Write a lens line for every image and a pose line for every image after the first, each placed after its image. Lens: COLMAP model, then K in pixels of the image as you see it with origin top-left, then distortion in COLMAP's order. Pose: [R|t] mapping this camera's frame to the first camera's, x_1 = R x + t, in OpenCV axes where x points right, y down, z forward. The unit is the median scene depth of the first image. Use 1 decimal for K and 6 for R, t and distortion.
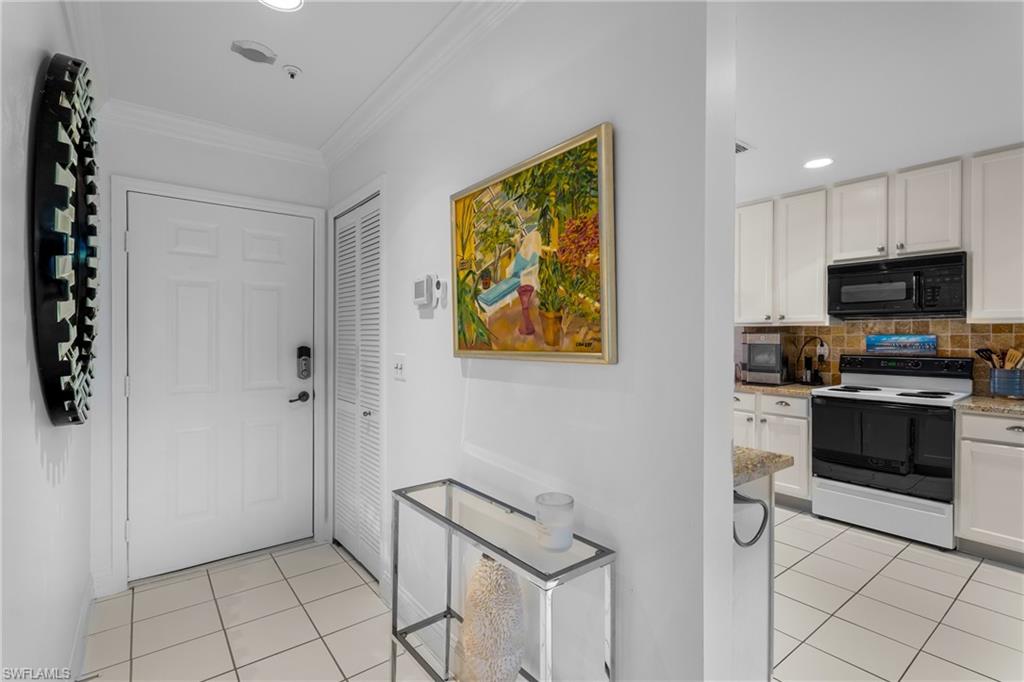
lens RADIAL K [[477.5, 0, 513.9], [0, 477.5, 340.8], [0, 0, 1]] dist [0.003235, 0.000339]
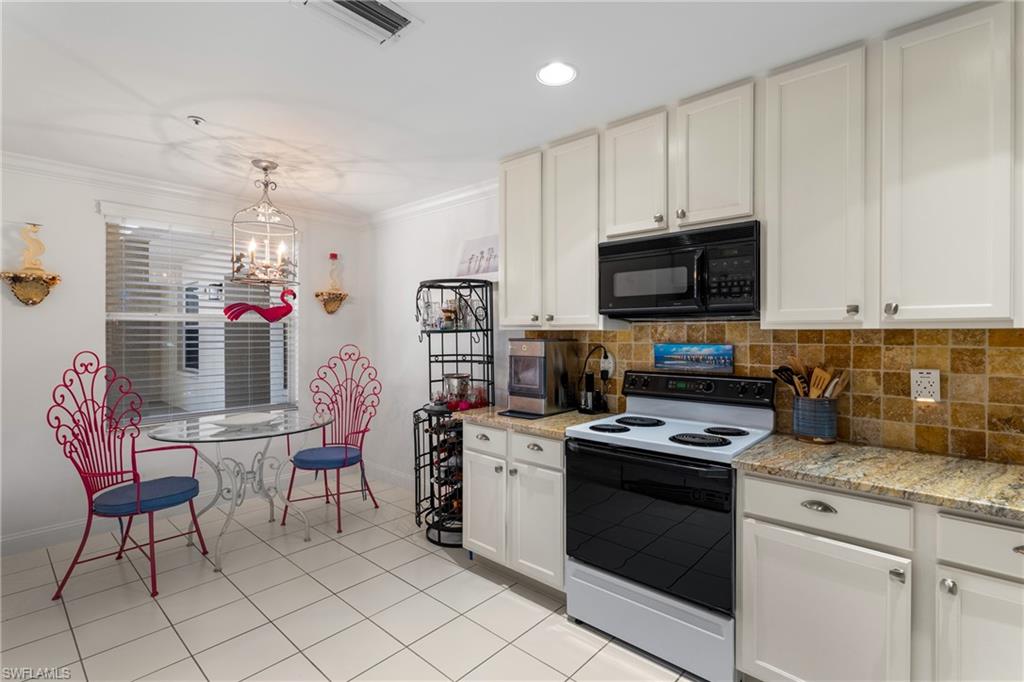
lens RADIAL K [[477.5, 0, 513.9], [0, 477.5, 340.8], [0, 0, 1]] dist [0.003235, 0.000339]
pose [[0.984739, -0.007207, 0.173887, 0.436016], [0.006031, 0.999955, 0.007289, -0.024118], [-0.173932, -0.006129, 0.984739, 0.360563]]
